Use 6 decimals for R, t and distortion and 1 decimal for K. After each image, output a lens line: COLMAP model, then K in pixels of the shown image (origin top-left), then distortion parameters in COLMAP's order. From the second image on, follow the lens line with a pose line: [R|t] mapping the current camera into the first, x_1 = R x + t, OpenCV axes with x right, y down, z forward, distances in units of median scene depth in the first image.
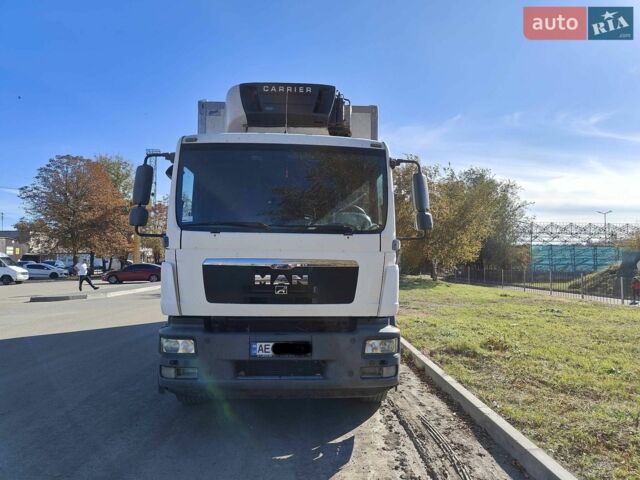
lens RADIAL K [[460.4, 0, 320.0], [0, 460.4, 240.0], [0, 0, 1]] dist [0.011397, 0.000995]
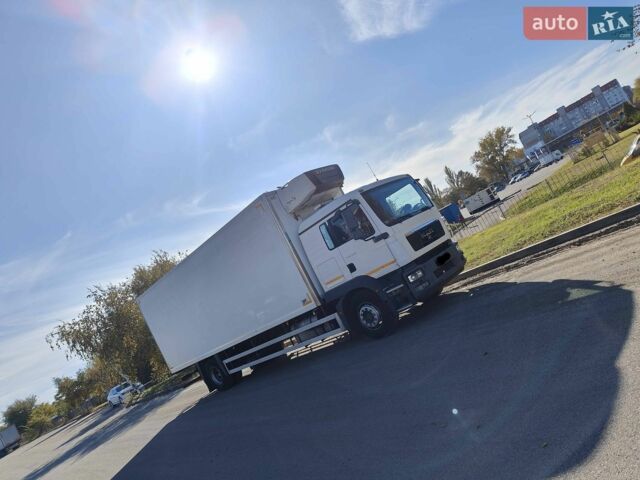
lens RADIAL K [[479.2, 0, 321.2], [0, 479.2, 233.6], [0, 0, 1]] dist [0.005413, 0.000042]
pose [[0.657333, -0.292391, 0.694565, -1.786259], [0.443912, 0.895022, -0.043339, -0.033298], [-0.608979, 0.336814, 0.718123, -0.317468]]
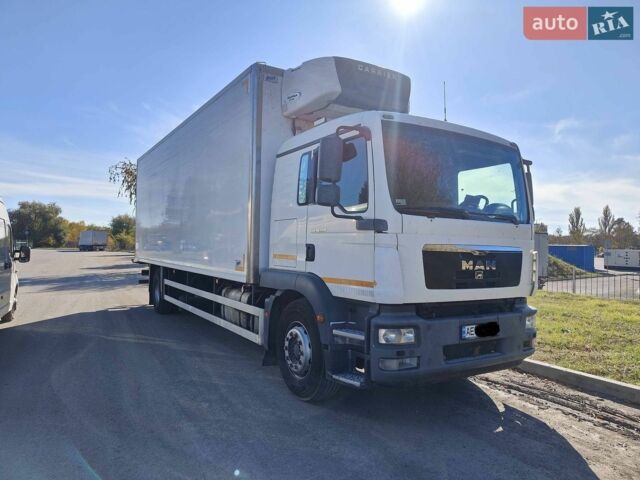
lens RADIAL K [[460.4, 0, 320.0], [0, 460.4, 240.0], [0, 0, 1]] dist [0.011397, 0.000995]
pose [[0.876841, 0.014257, 0.480569, -0.790919], [-0.031085, 0.999150, 0.027074, 0.010764], [-0.479775, -0.038678, 0.876539, 0.223604]]
